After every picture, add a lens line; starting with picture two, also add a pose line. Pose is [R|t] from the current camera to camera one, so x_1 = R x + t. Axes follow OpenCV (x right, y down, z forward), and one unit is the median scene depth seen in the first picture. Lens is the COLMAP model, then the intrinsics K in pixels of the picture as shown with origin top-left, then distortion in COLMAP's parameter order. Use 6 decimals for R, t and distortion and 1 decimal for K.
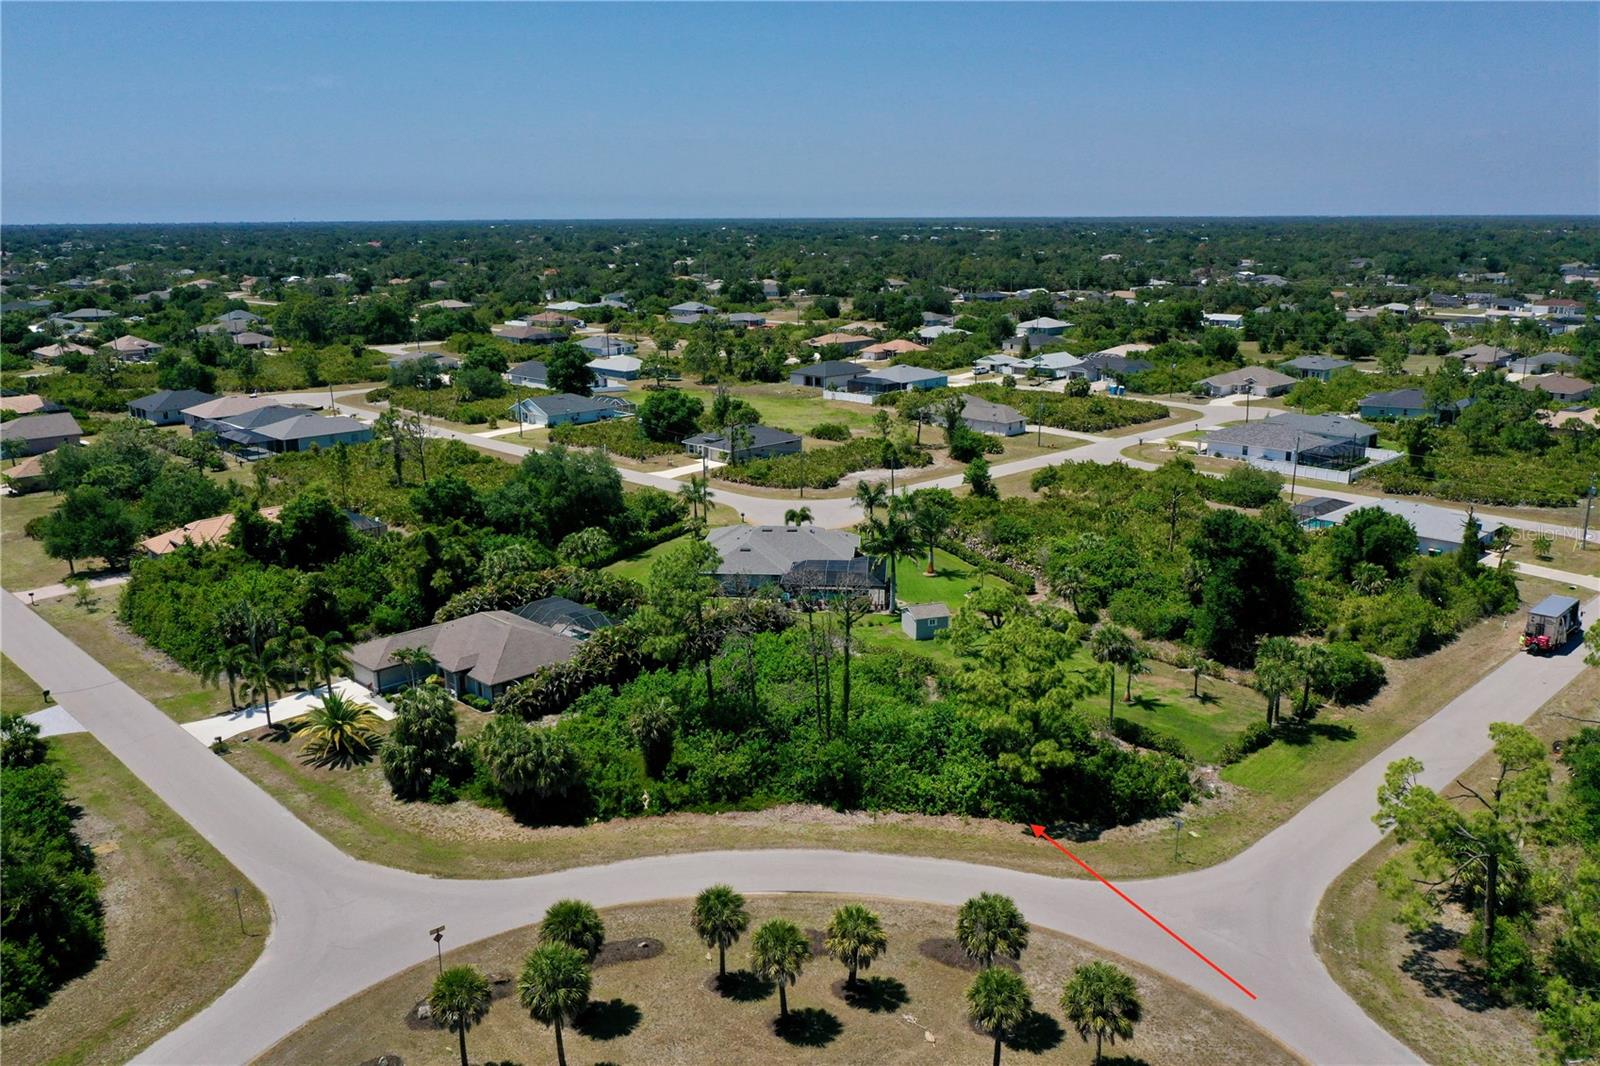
lens RADIAL K [[1260.4, 0, 800.0], [0, 1260.4, 533.0], [0, 0, 1]] dist [-0.003065, -0.004367]
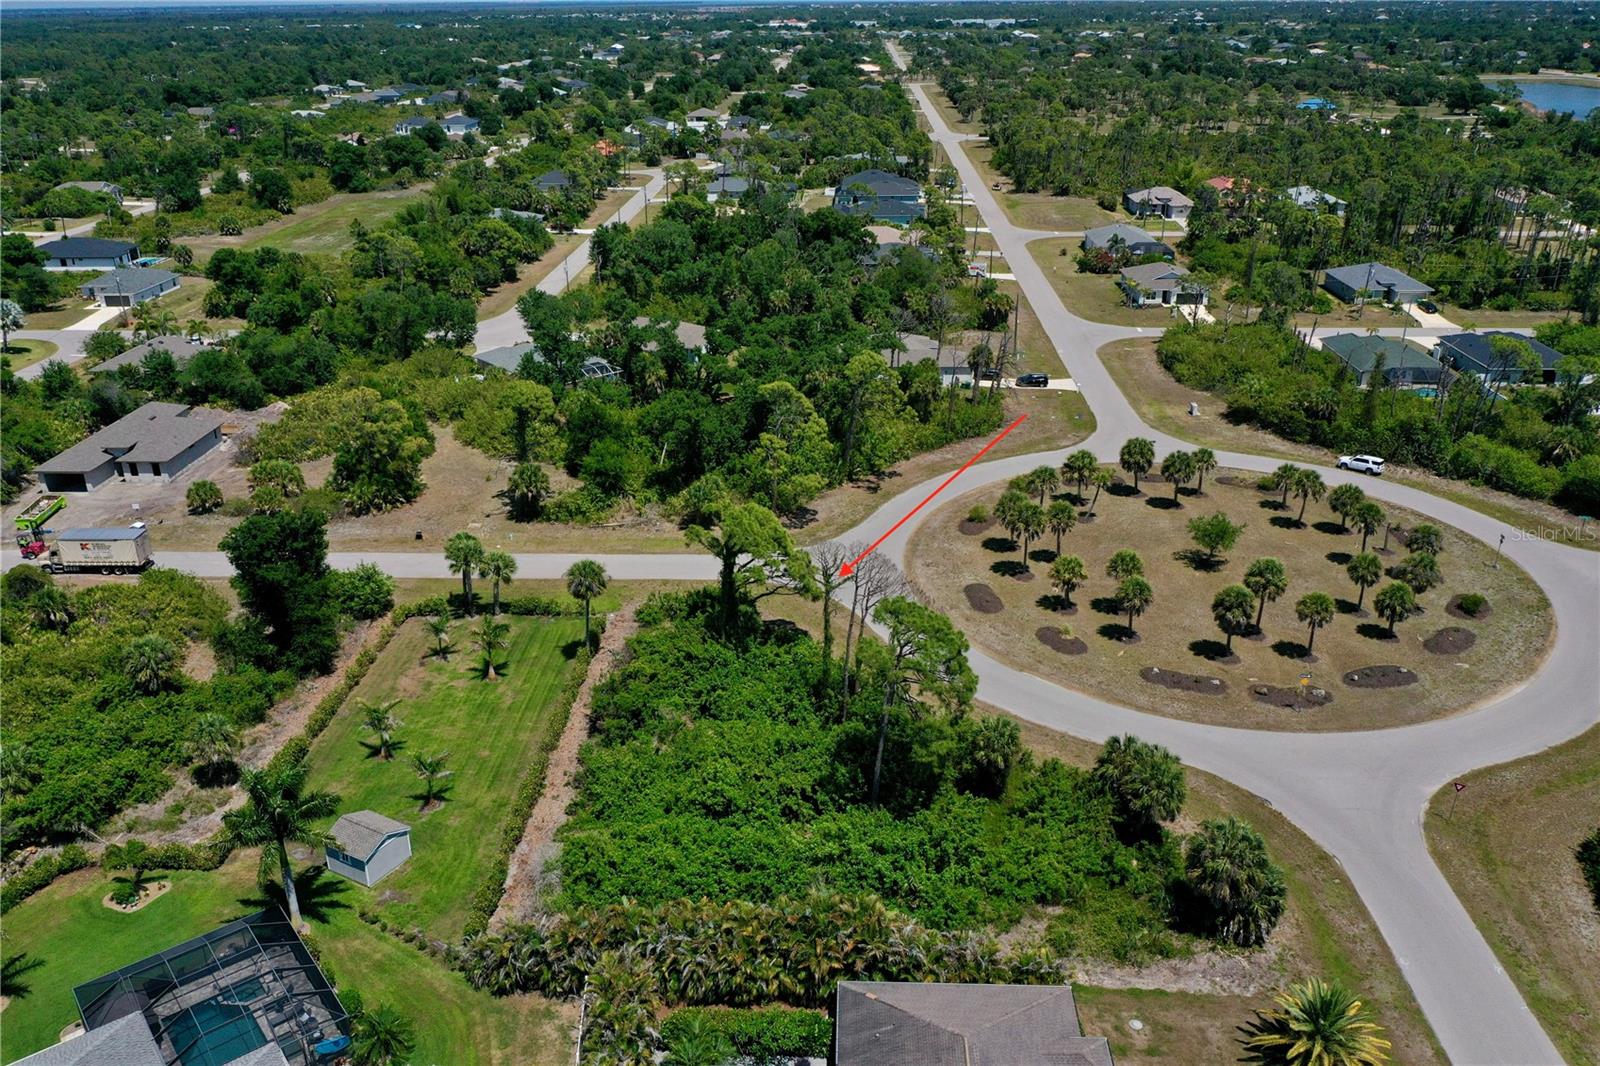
lens RADIAL K [[1260.4, 0, 800.0], [0, 1260.4, 533.0], [0, 0, 1]] dist [-0.003065, -0.004367]
pose [[-0.684046, -0.276144, 0.675149, -0.475710], [0.193057, 0.824029, 0.532640, -0.391013], [-0.703428, 0.494692, -0.510362, 1.202714]]
